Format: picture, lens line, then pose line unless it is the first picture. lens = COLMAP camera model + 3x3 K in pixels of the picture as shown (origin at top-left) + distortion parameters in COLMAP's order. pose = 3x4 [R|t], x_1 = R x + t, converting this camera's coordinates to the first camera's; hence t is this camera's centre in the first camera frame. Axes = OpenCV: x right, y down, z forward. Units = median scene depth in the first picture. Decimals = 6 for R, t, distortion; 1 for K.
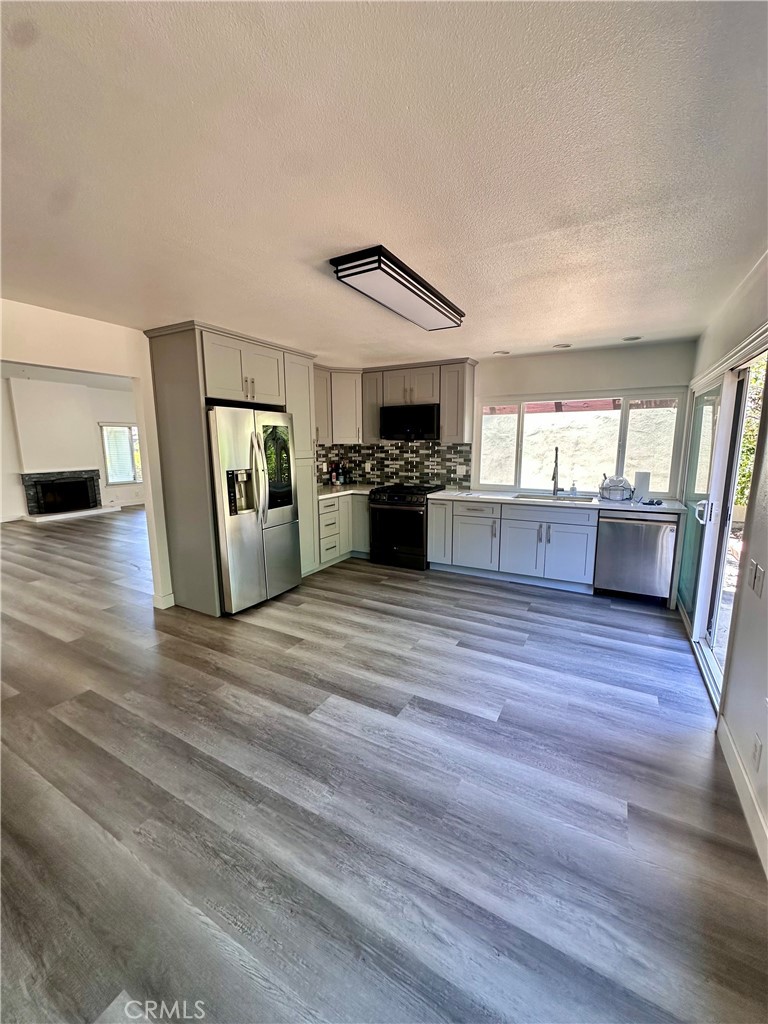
lens RADIAL K [[408.8, 0, 383.2], [0, 408.8, 510.9], [0, 0, 1]] dist [-0.004759, 0.001040]
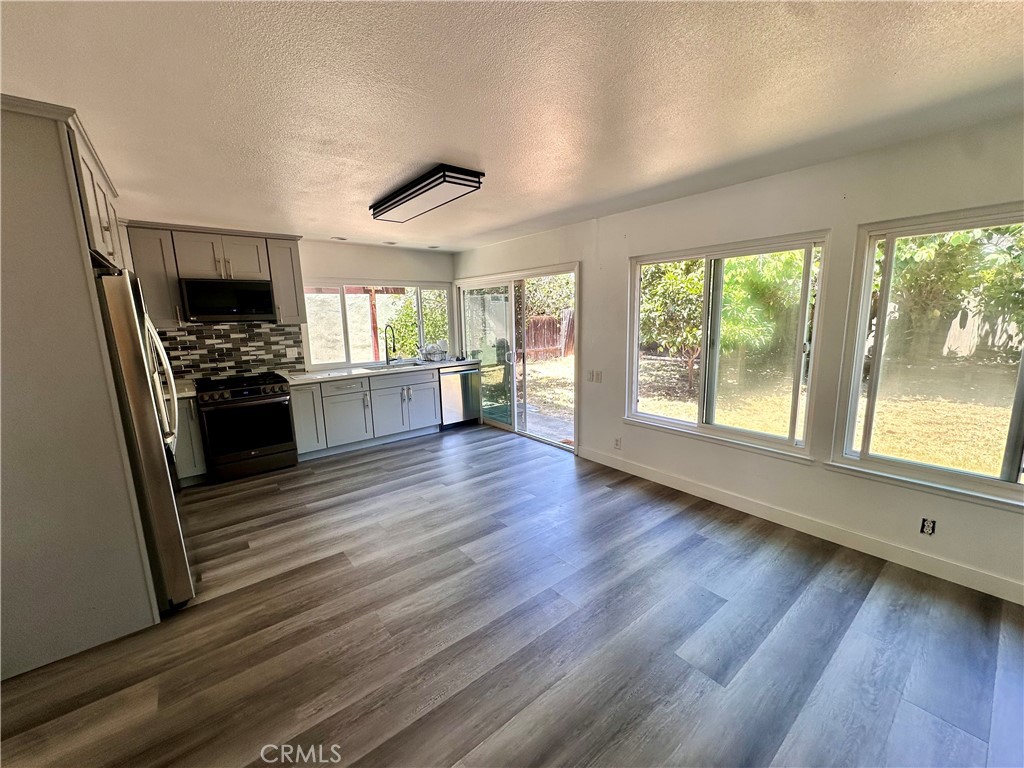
lens RADIAL K [[408.8, 0, 509.7], [0, 408.8, 384.9], [0, 0, 1]] dist [-0.004759, 0.001040]
pose [[0.377124, -0.161787, 0.911922, -0.528172], [0.172902, 0.979613, 0.102292, -0.039771], [-0.909880, 0.119096, 0.397409, 0.195315]]
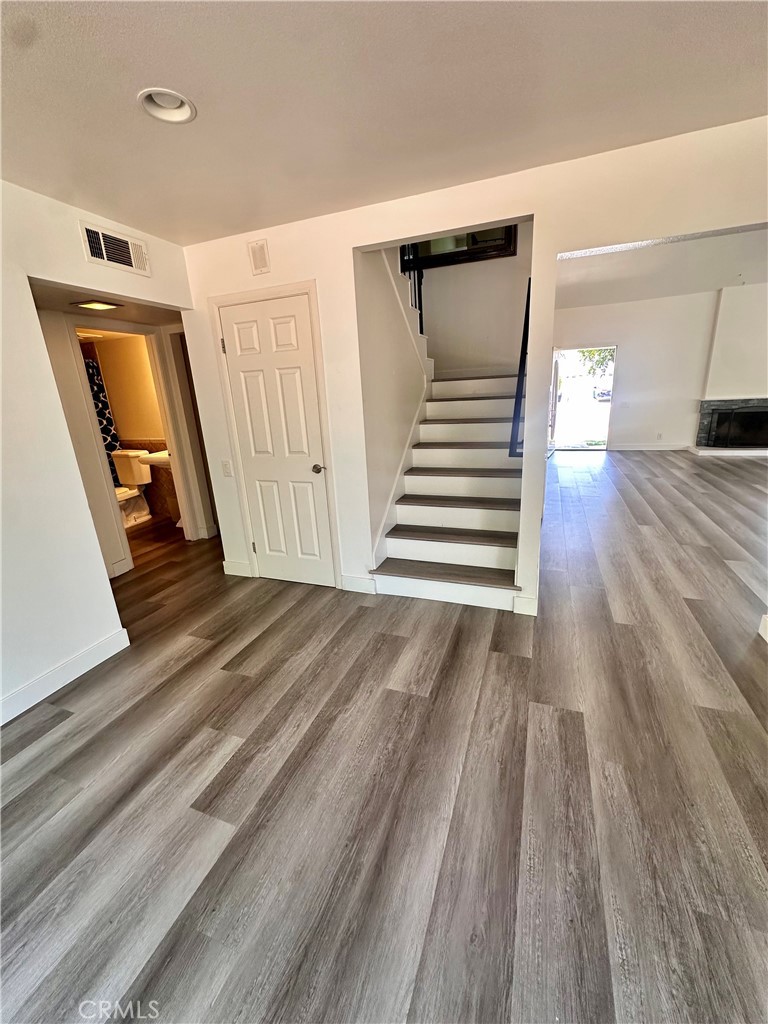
lens RADIAL K [[408.8, 0, 384.1], [0, 408.8, 512.4], [0, 0, 1]] dist [-0.004759, 0.001040]
pose [[0.152471, 0.282950, -0.946938, -0.098401], [-0.108120, 0.957165, 0.268598, -0.033138], [0.982376, 0.061430, 0.176533, 0.267619]]
